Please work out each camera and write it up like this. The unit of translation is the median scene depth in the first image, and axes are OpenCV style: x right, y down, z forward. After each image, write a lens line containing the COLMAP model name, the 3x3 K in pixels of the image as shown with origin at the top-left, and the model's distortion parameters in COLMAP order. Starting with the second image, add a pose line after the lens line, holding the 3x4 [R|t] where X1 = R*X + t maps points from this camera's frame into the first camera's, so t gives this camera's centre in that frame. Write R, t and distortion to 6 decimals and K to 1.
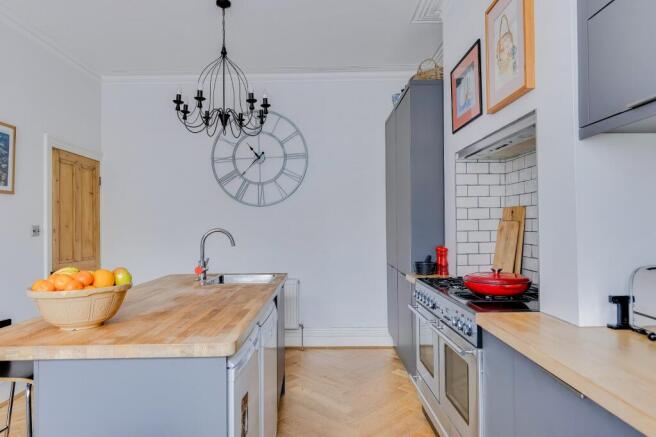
lens RADIAL K [[409.1, 0, 328.6], [0, 409.1, 222.5], [0, 0, 1]] dist [0.000497, 0.001629]
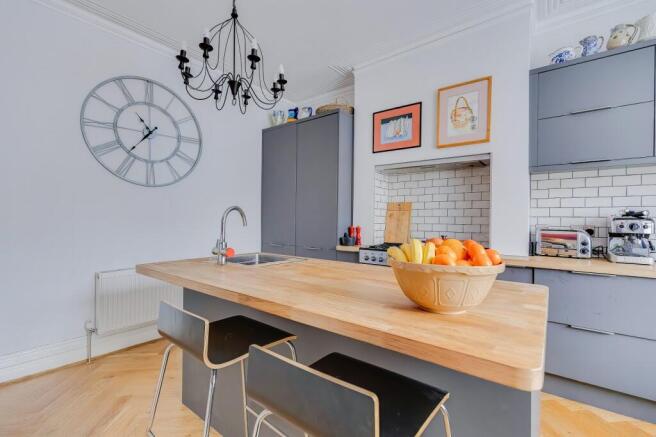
lens RADIAL K [[291.4, 0, 328.6], [0, 291.4, 219.9], [0, 0, 1]] dist [0.003584, -0.002122]
pose [[0.621900, 0.017126, 0.782909, -0.628308], [-0.021898, 0.999750, -0.004475, 0.042806], [-0.782790, -0.014361, 0.622120, 0.421208]]
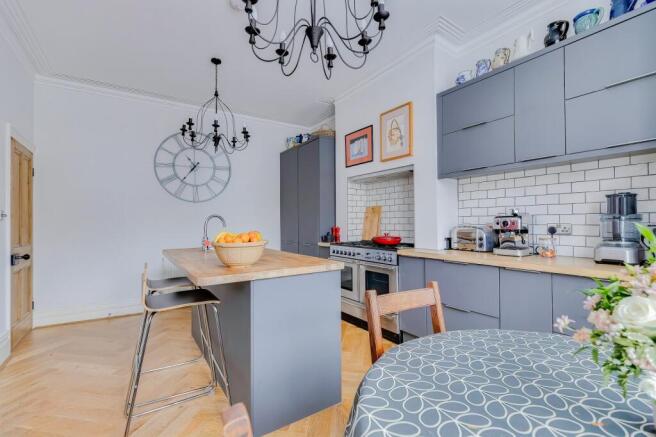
lens RADIAL K [[291.4, 0, 326.1], [0, 291.4, 218.9], [0, 0, 1]] dist [0.003584, -0.002122]
pose [[0.836635, 0.010185, 0.547665, -0.494551], [-0.004230, 0.999917, -0.012134, 0.039419], [-0.547744, 0.007835, 0.836609, -0.084647]]
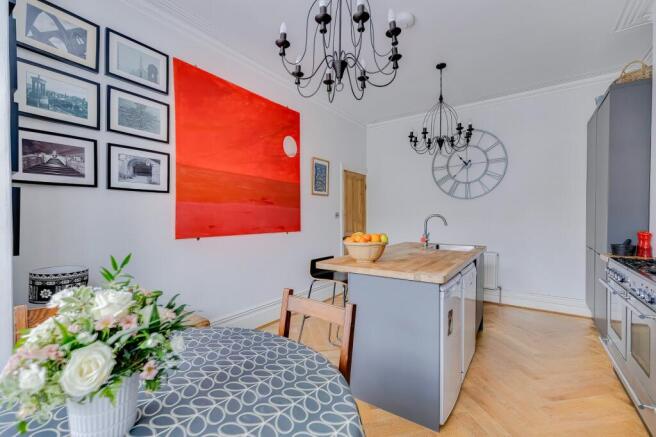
lens RADIAL K [[291.4, 0, 327.0], [0, 291.4, 219.0], [0, 0, 1]] dist [0.003584, -0.002122]
pose [[0.811579, 0.014698, -0.584058, 0.041127], [0.000555, 0.999664, 0.025928, 0.004314], [0.584243, -0.021367, 0.811297, -0.140027]]
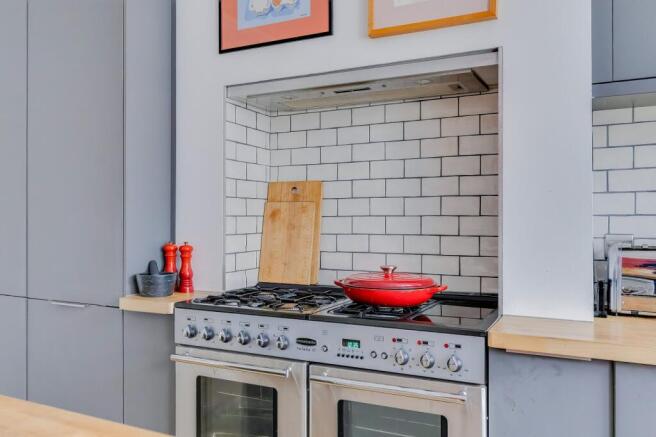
lens RADIAL K [[533.5, 0, 329.2], [0, 533.5, 219.0], [0, 0, 1]] dist [0.009806, 0.004187]
pose [[0.468606, 0.010726, 0.883342, -0.292590], [-0.008046, 0.999937, -0.007873, 0.028868], [-0.883371, -0.003418, 0.468663, 0.469520]]
